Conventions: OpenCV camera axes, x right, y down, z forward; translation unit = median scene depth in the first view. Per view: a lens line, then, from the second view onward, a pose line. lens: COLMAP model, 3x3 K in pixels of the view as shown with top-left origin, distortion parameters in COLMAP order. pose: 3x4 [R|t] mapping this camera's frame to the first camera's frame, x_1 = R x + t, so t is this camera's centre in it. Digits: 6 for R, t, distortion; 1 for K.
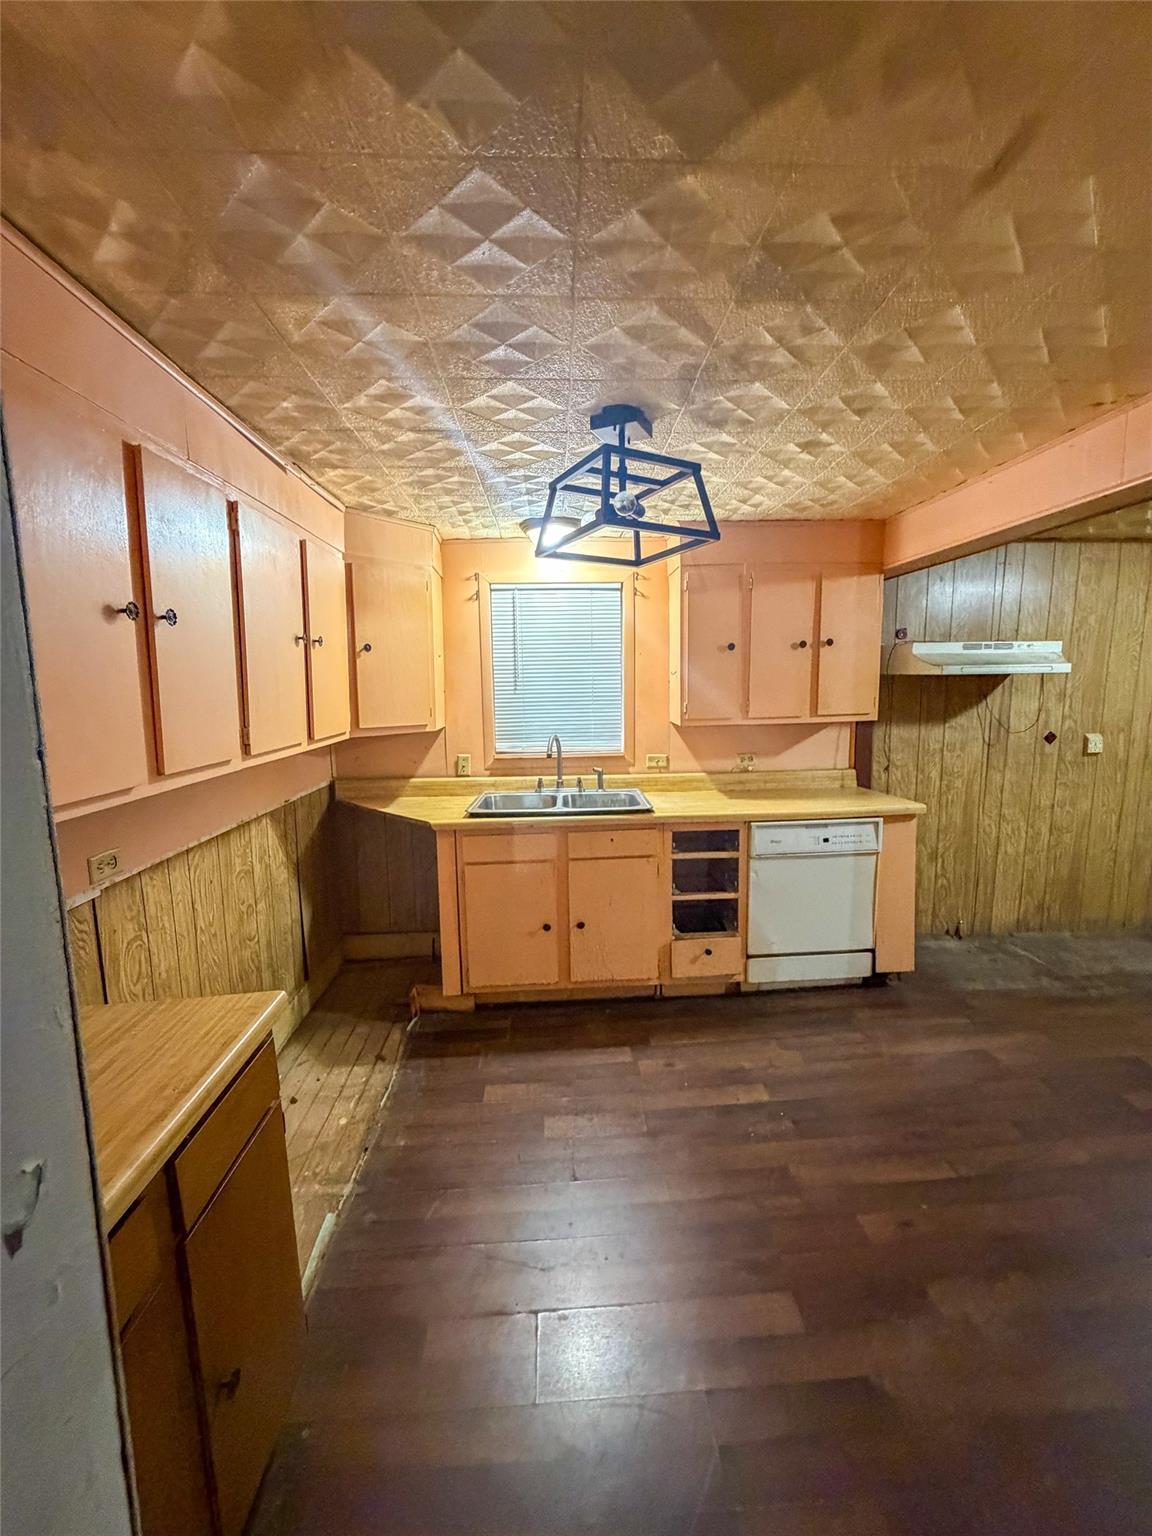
lens RADIAL K [[610.5, 0, 576.0], [0, 610.5, 763.0], [0, 0, 1]] dist [0.000832, -0.000071]
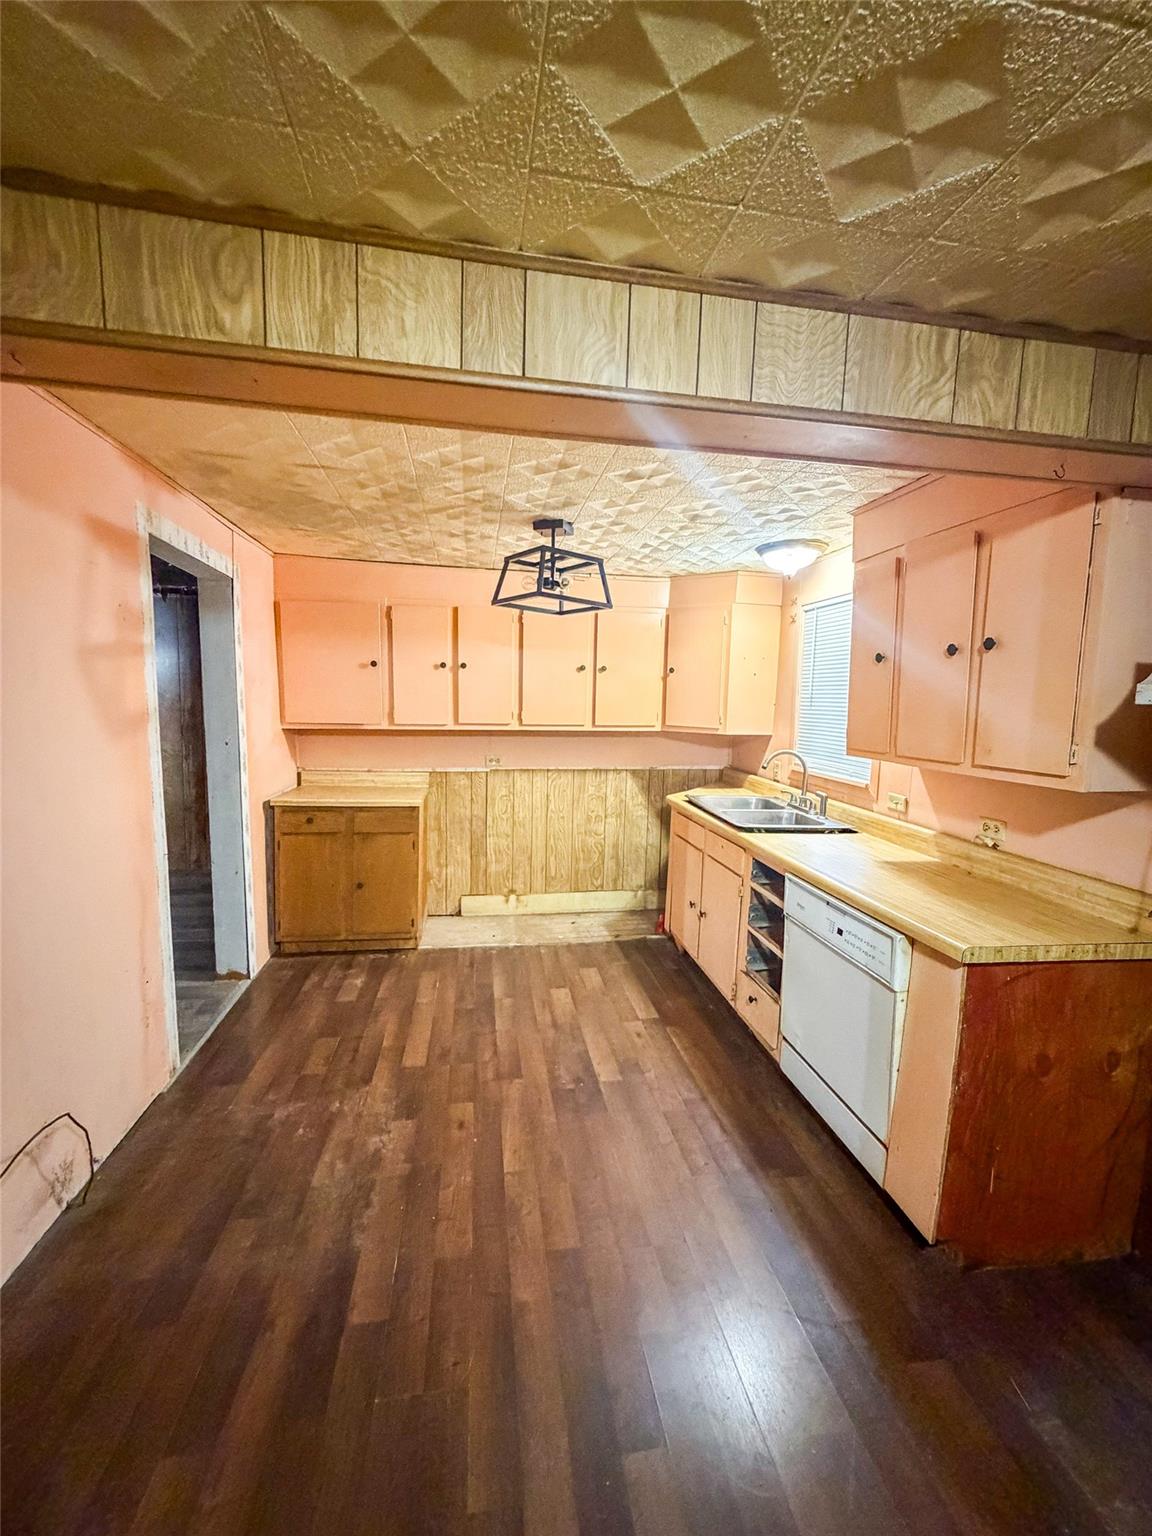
lens RADIAL K [[610.5, 0, 576.0], [0, 610.5, 763.0], [0, 0, 1]] dist [0.000832, -0.000071]
pose [[0.108907, 0.130317, -0.985473, 0.933863], [-0.154155, 0.981590, 0.112767, -0.085814], [0.982026, 0.139635, 0.126991, 0.527576]]
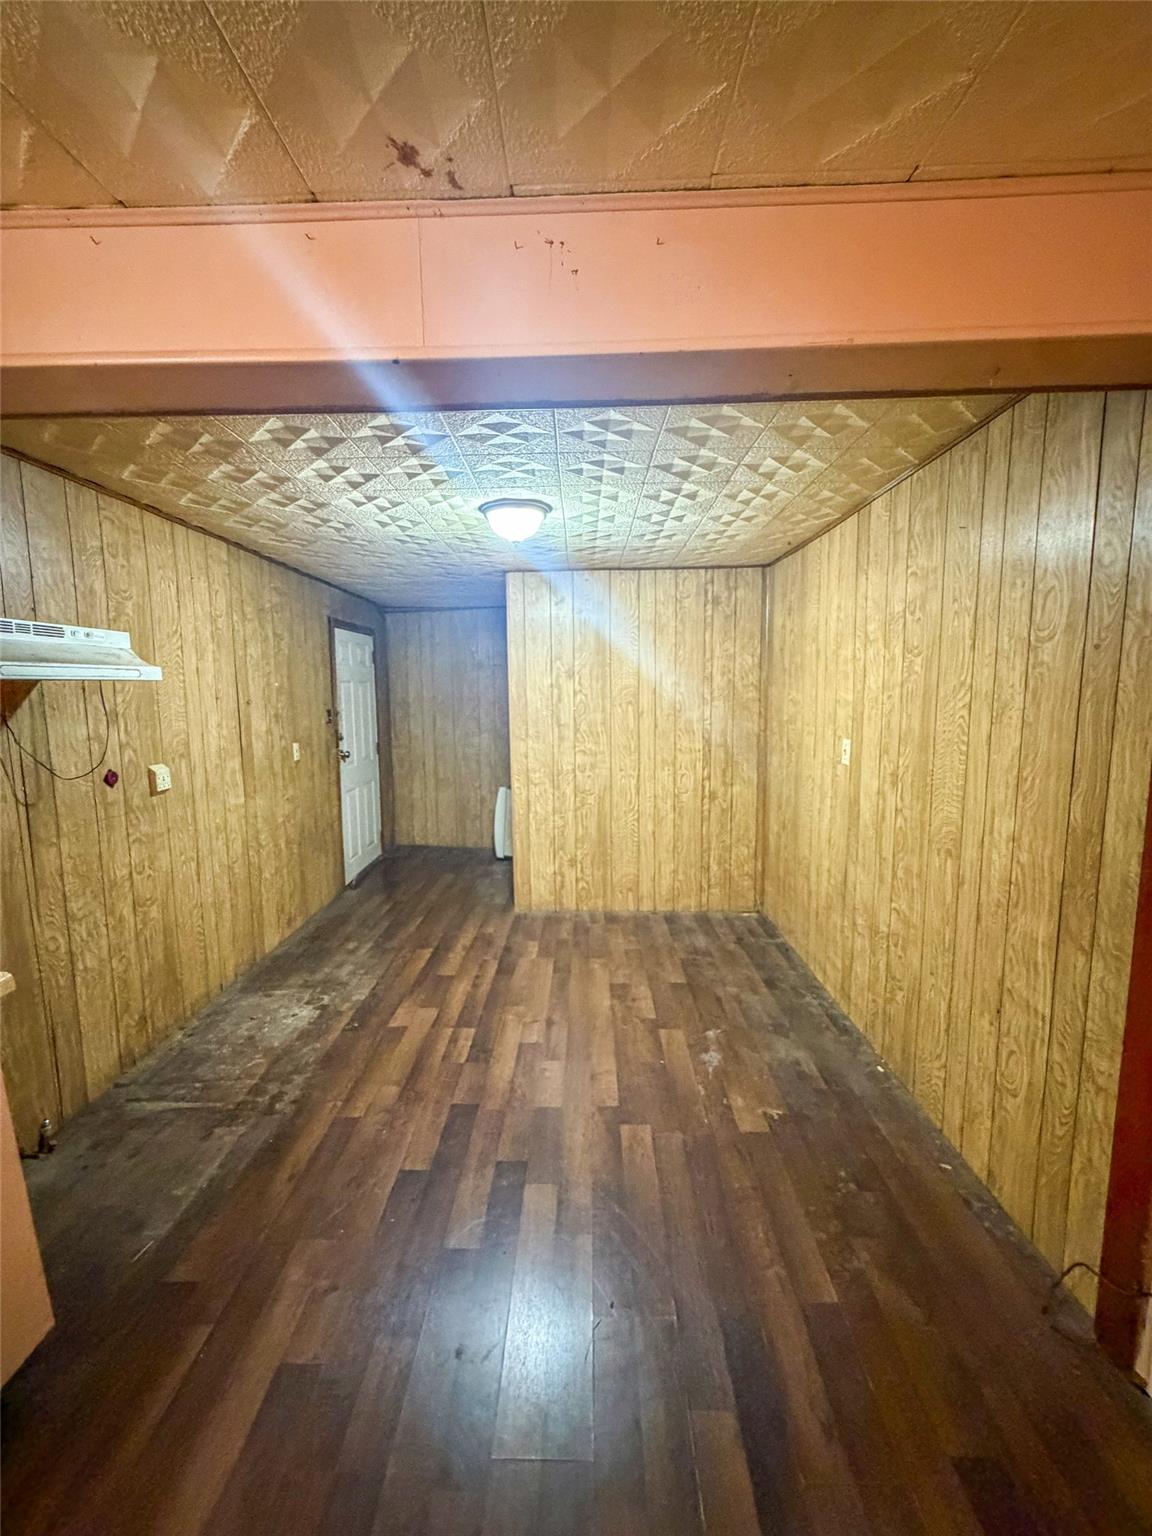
lens RADIAL K [[610.5, 0, 576.0], [0, 610.5, 763.0], [0, 0, 1]] dist [0.000832, -0.000071]
pose [[0.065999, -0.112733, 0.991431, 0.162762], [0.138732, 0.984984, 0.102765, -0.062228], [-0.988128, 0.130761, 0.080648, 0.487849]]
